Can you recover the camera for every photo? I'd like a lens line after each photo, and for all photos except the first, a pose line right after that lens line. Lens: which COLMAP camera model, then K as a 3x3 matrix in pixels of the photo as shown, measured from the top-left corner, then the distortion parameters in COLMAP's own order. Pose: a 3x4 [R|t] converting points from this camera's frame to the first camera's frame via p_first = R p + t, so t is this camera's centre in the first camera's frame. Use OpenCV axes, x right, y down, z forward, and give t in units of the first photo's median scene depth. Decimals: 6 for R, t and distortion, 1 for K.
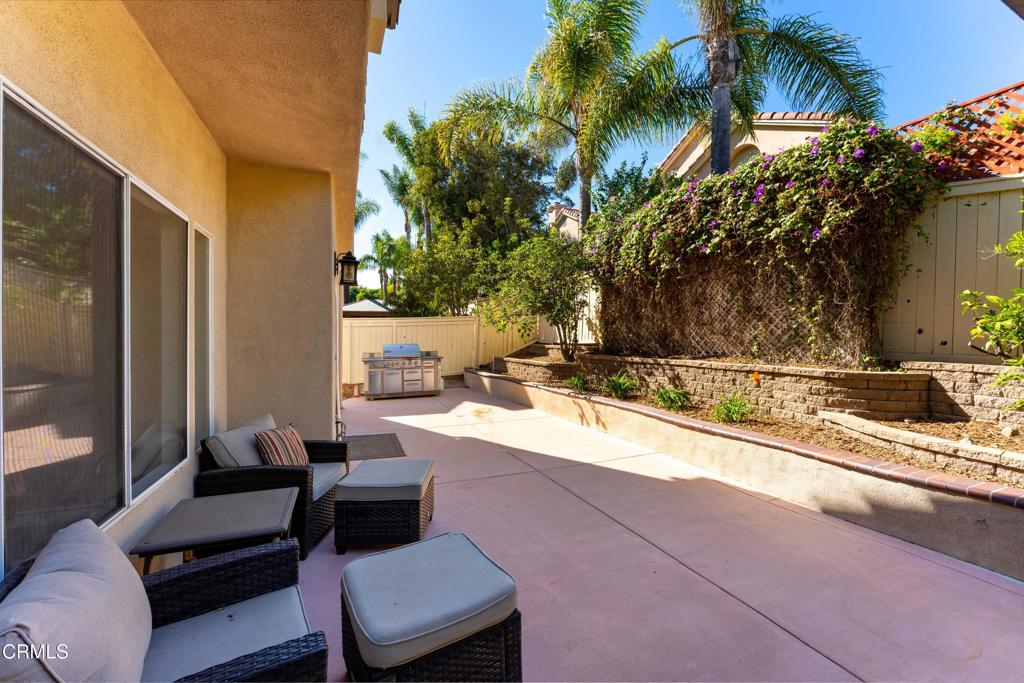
lens RADIAL K [[406.5, 0, 508.0], [0, 406.5, 341.9], [0, 0, 1]] dist [0.002113, -0.000583]
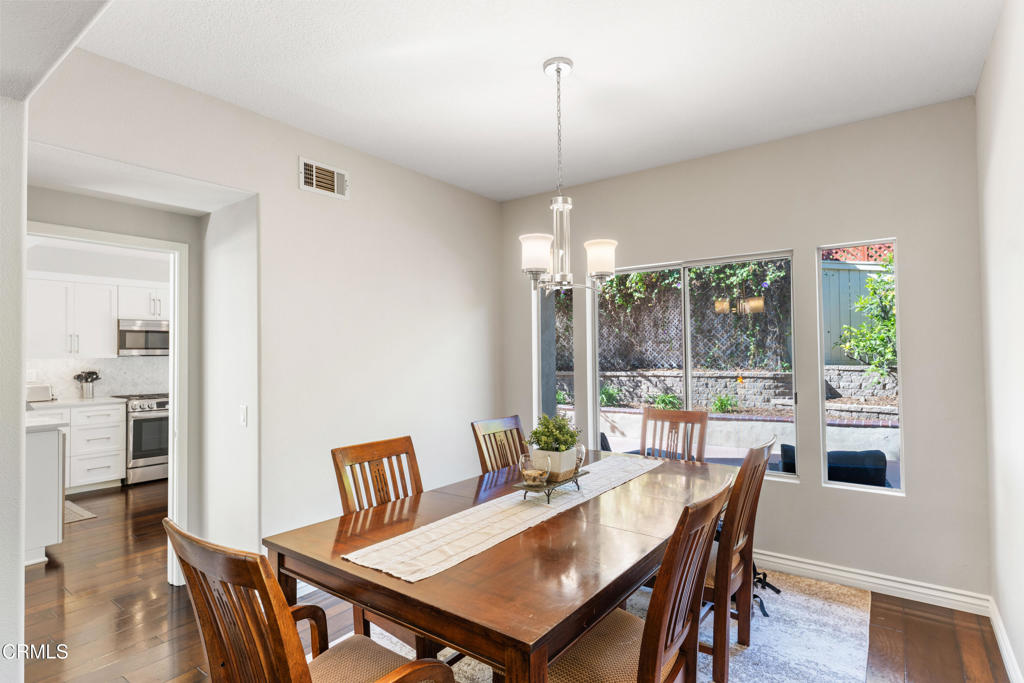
lens RADIAL K [[527.3, 0, 510.2], [0, 527.3, 340.9], [0, 0, 1]] dist [-0.000995, -0.000083]
pose [[0.852483, -0.006063, 0.522719, -1.074509], [0.025125, 0.999252, -0.029386, -0.017486], [-0.522150, 0.038184, 0.851998, -0.185706]]
